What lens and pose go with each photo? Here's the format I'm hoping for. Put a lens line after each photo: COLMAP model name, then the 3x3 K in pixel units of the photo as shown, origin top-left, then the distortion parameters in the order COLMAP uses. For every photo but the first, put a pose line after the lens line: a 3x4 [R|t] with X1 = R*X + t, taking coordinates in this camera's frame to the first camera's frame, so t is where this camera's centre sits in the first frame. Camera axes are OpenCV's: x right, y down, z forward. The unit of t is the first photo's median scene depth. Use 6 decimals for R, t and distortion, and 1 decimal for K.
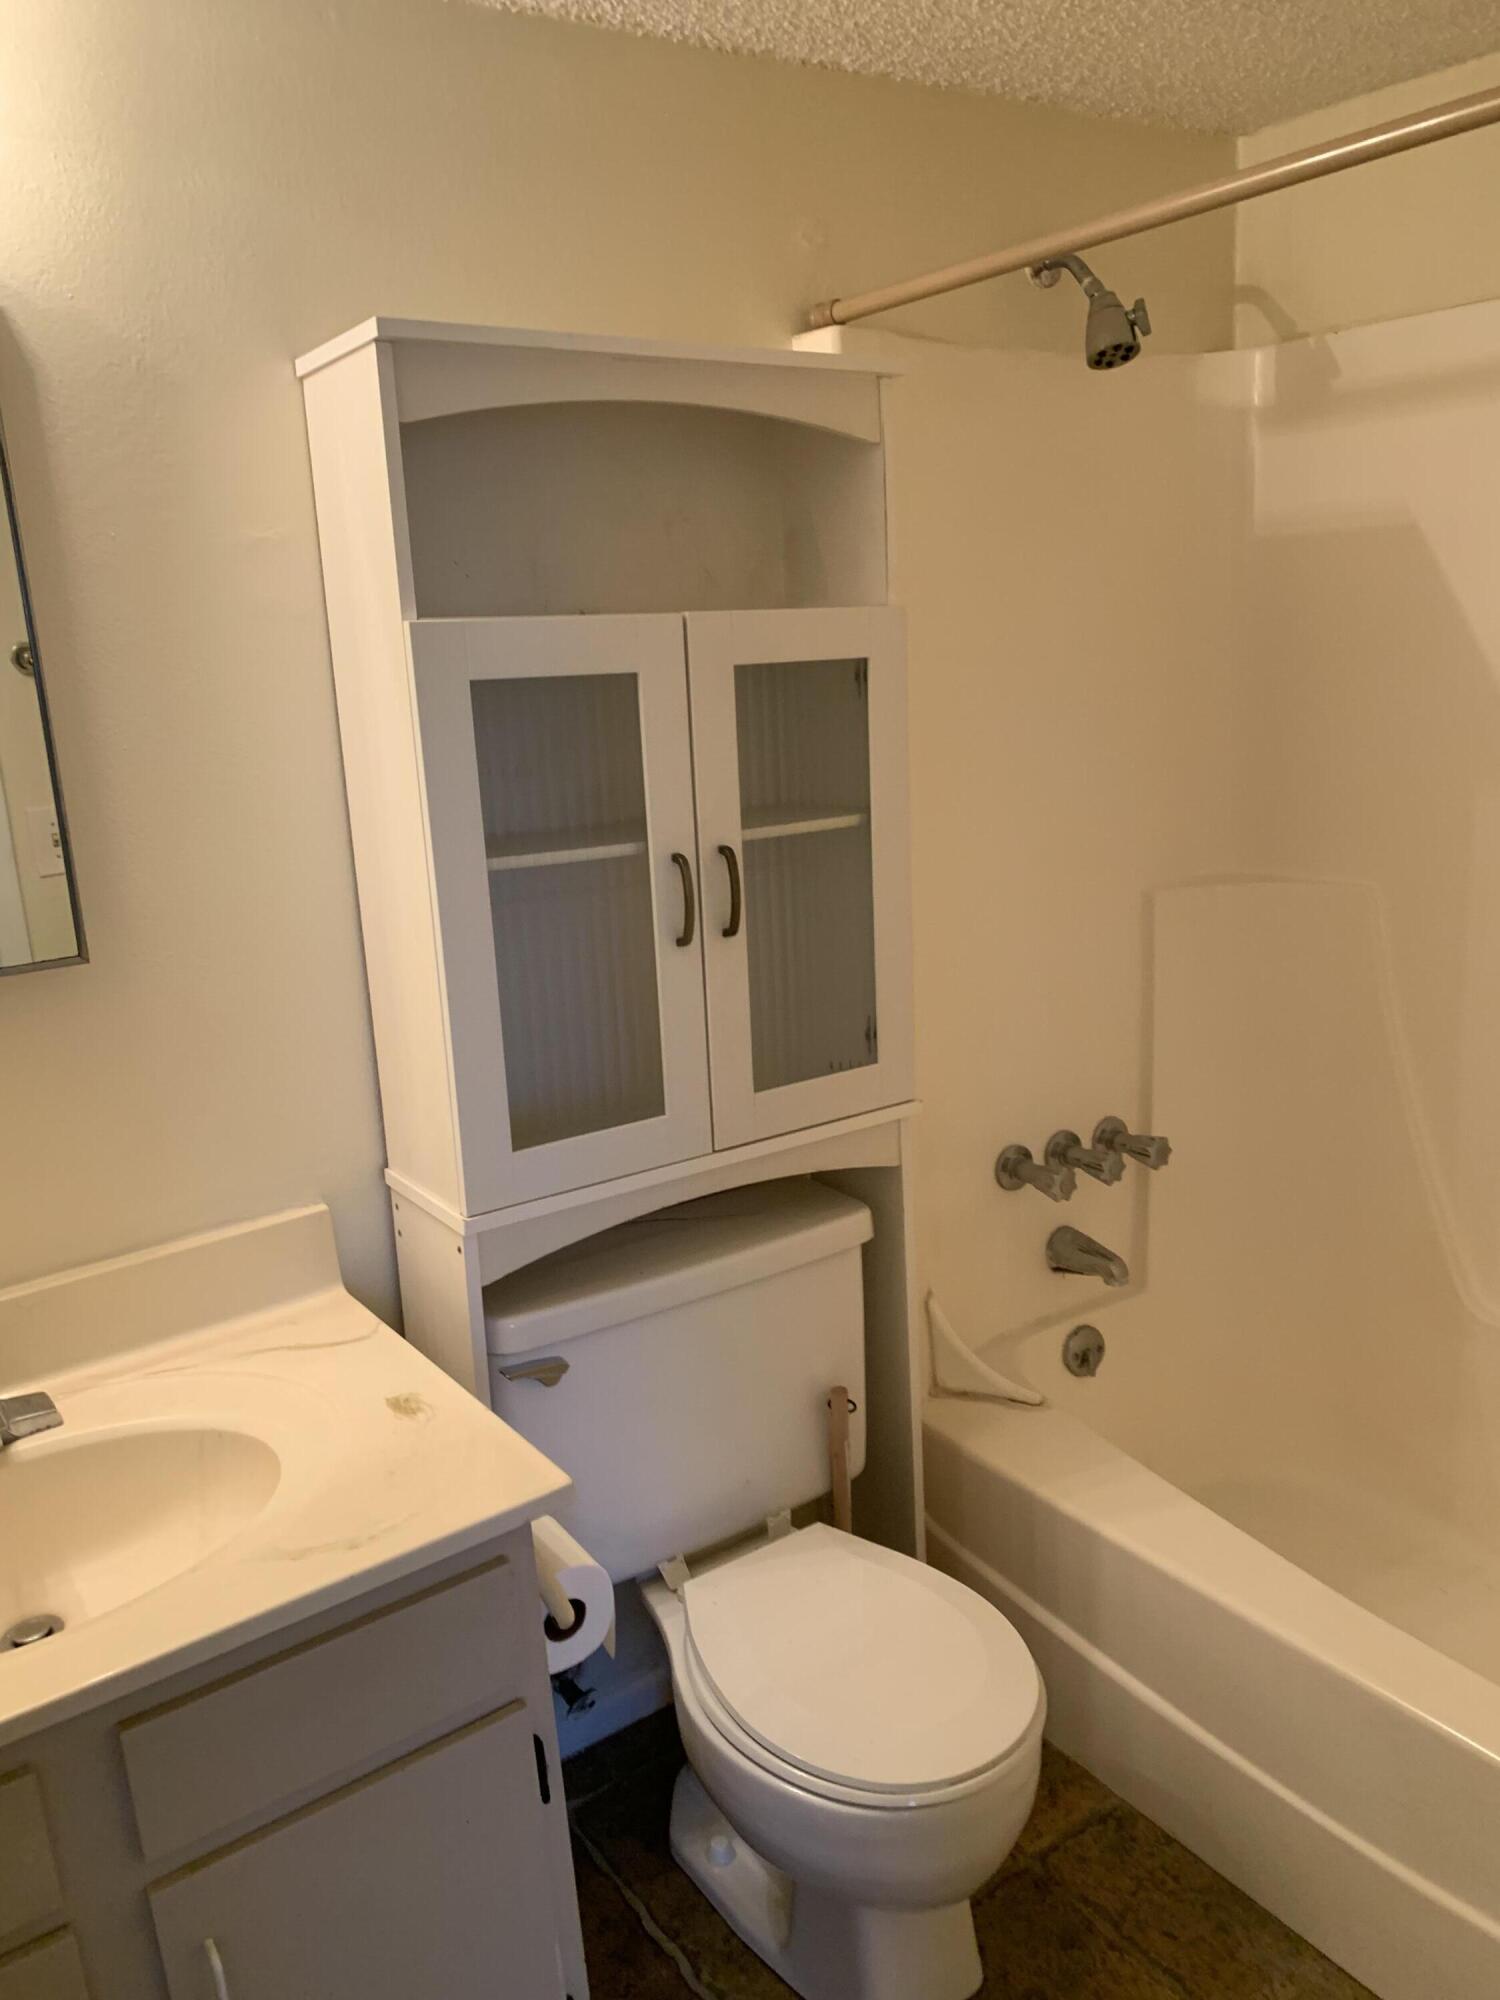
lens RADIAL K [[1520.5, 0, 741.4], [0, 1520.5, 991.6], [0, 0, 1]] dist [0.035469, -0.039885]
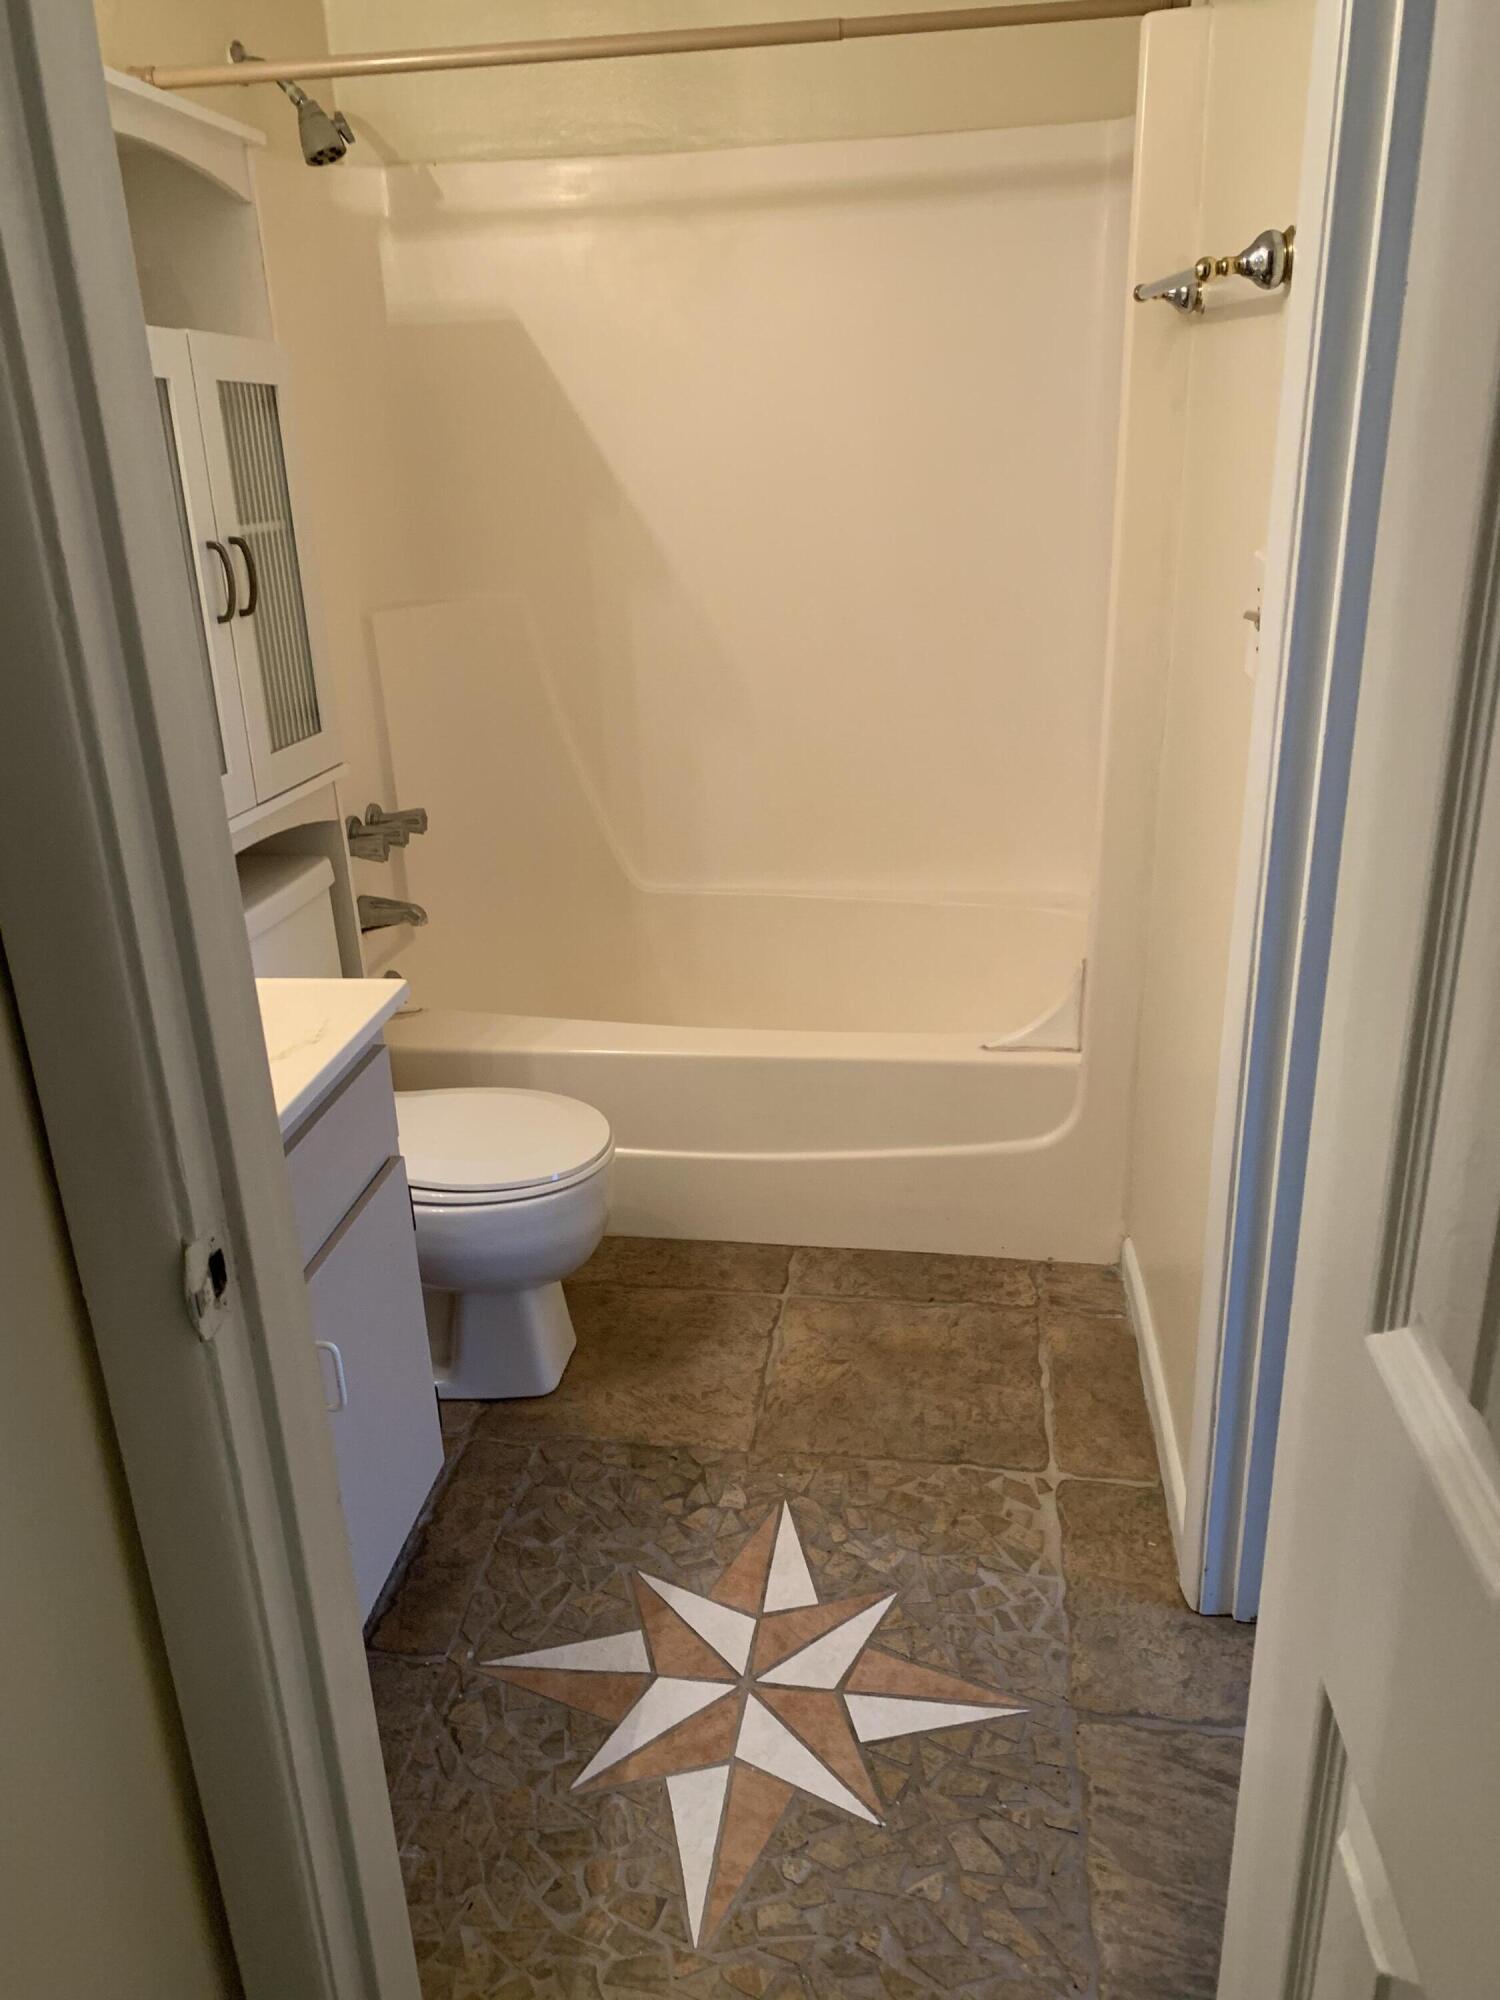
lens RADIAL K [[1513.3, 0, 749.1], [0, 1513.3, 1031.5], [0, 0, 1]] dist [0.028551, -0.059954]
pose [[0.658875, -0.251355, 0.709017, -0.594045], [0.181913, 0.967789, 0.174045, 0.125533], [-0.729926, 0.014305, 0.683376, -0.089945]]
